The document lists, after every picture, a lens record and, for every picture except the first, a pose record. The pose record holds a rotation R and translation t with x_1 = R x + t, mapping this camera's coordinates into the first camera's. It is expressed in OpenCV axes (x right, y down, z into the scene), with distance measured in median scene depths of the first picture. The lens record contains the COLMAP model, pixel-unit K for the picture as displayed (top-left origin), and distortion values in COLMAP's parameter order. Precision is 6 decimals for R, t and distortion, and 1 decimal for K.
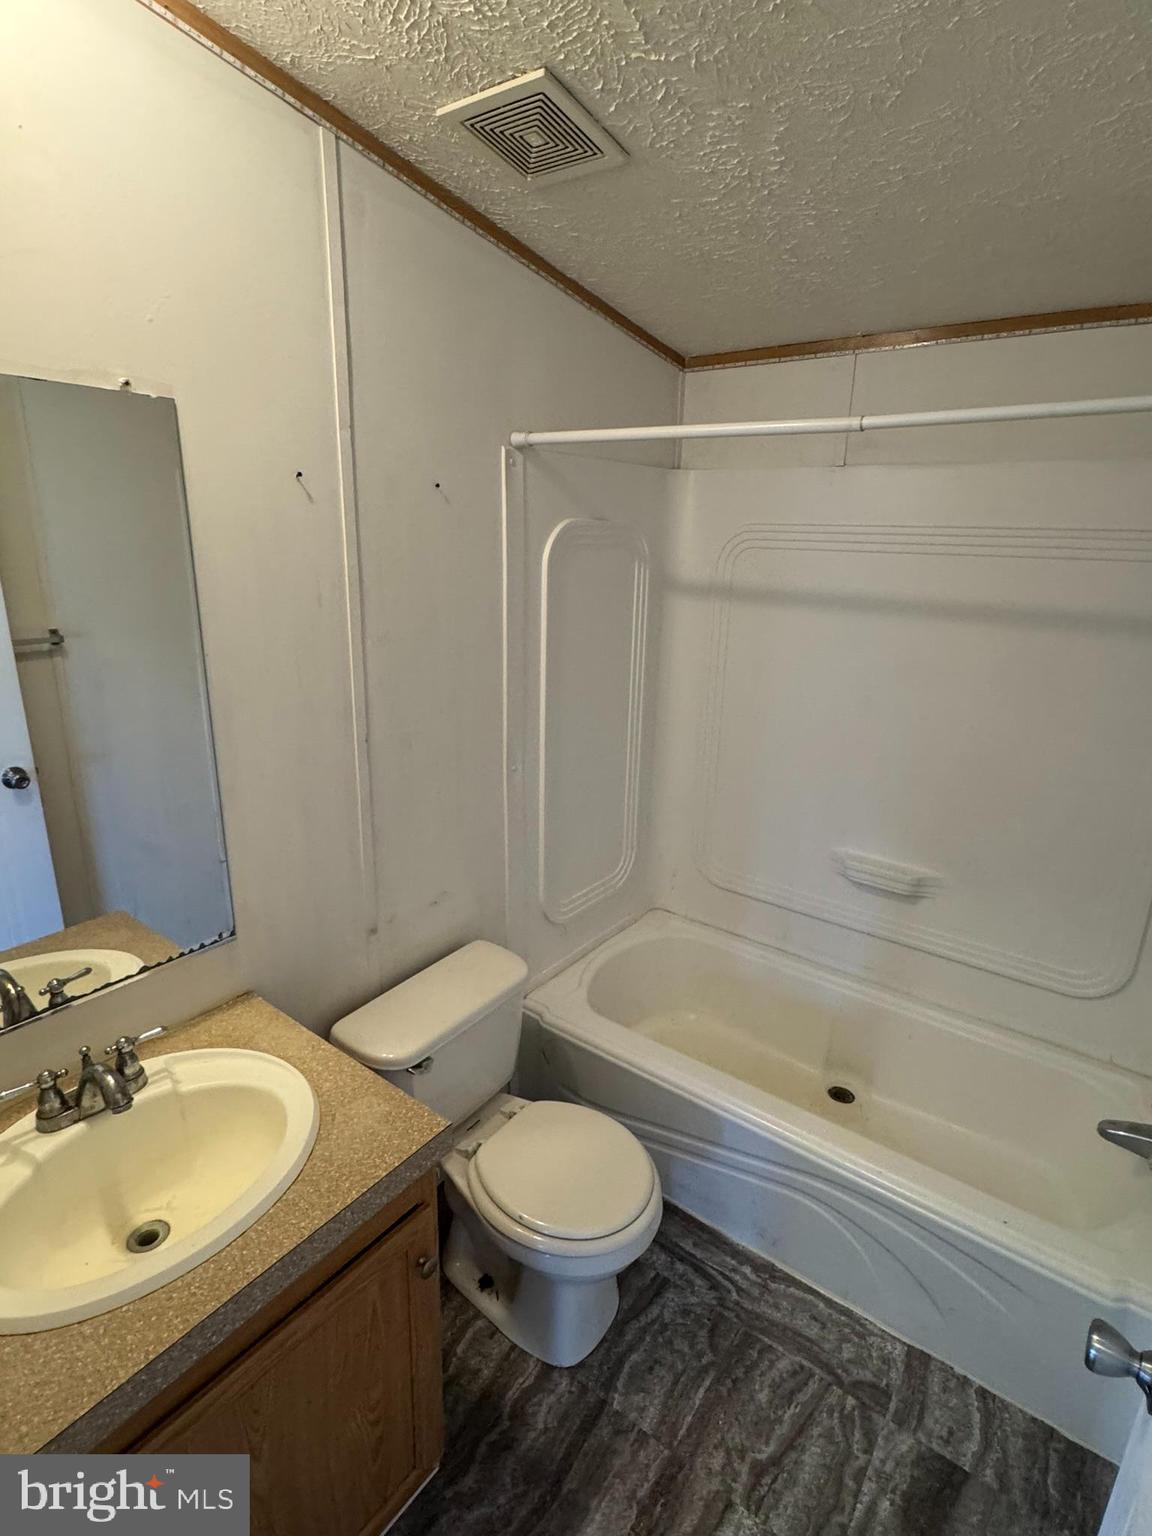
lens RADIAL K [[772.2, 0, 576.3], [0, 772.2, 764.8], [0, 0, 1]] dist [-0.001128, -0.001403]
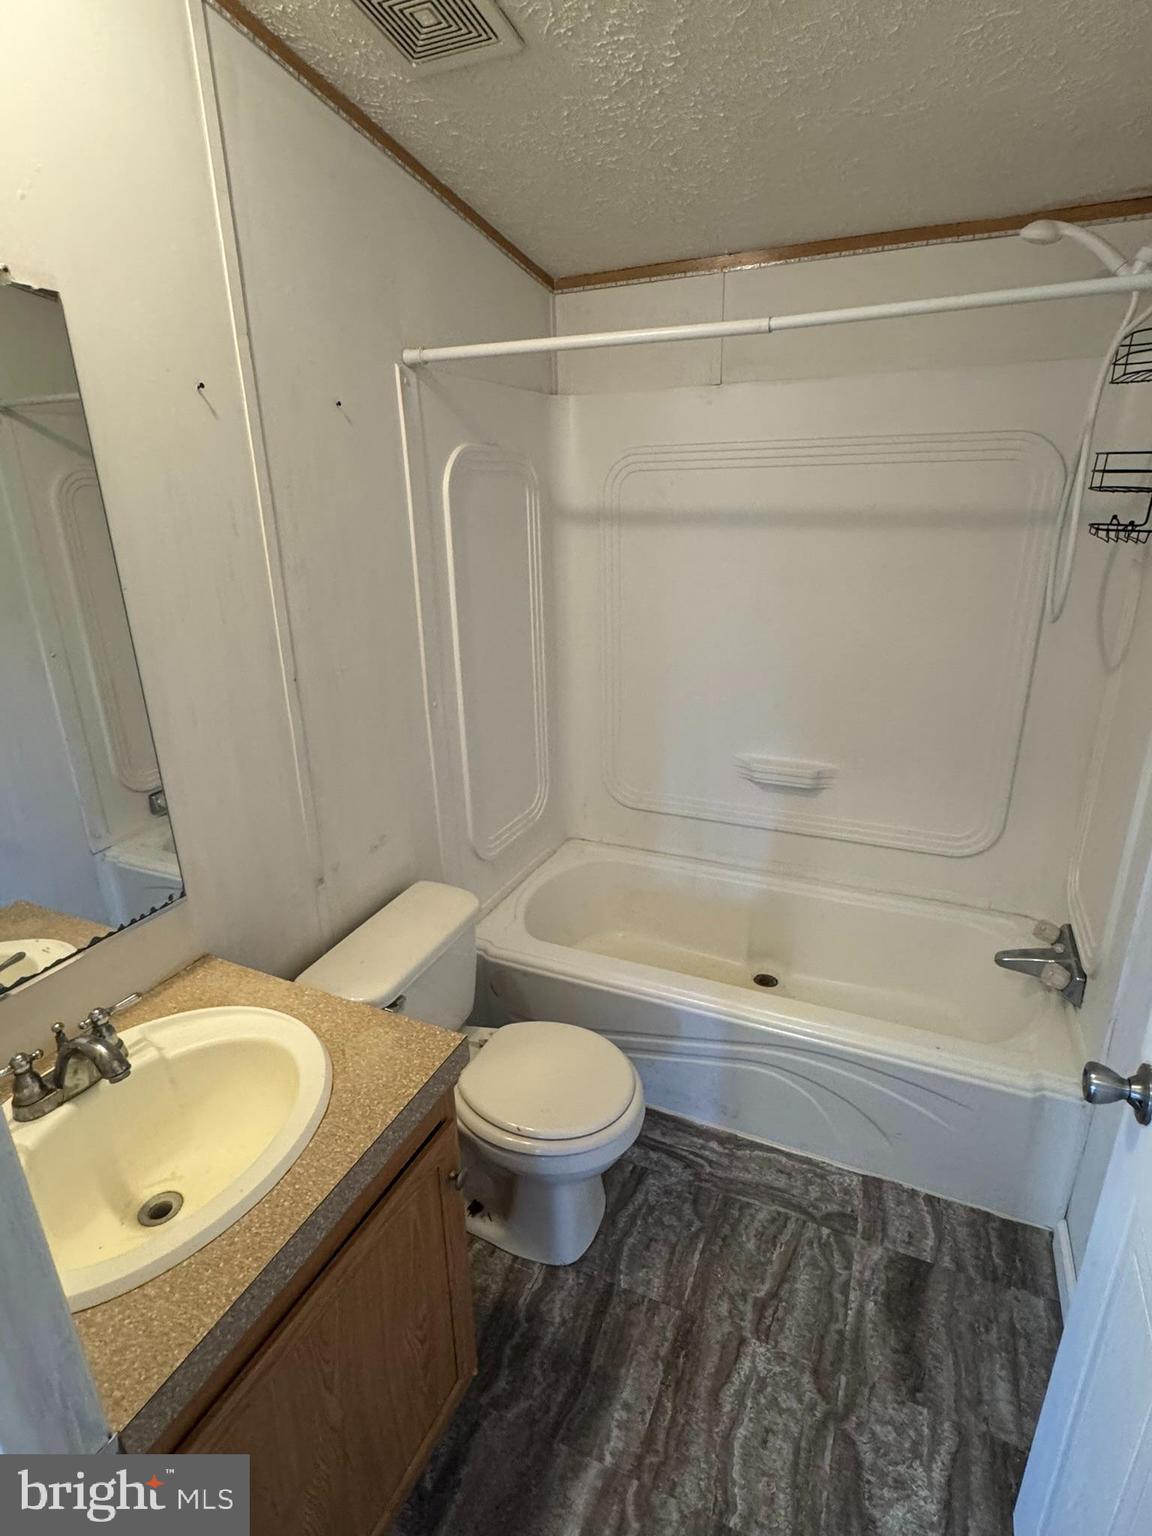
lens RADIAL K [[772.2, 0, 573.2], [0, 772.2, 765.4], [0, 0, 1]] dist [-0.001128, -0.001403]
pose [[0.975161, -0.112770, 0.190640, -0.140751], [0.103626, 0.992964, 0.057303, 0.057575], [-0.195761, -0.036124, 0.979986, 0.002939]]
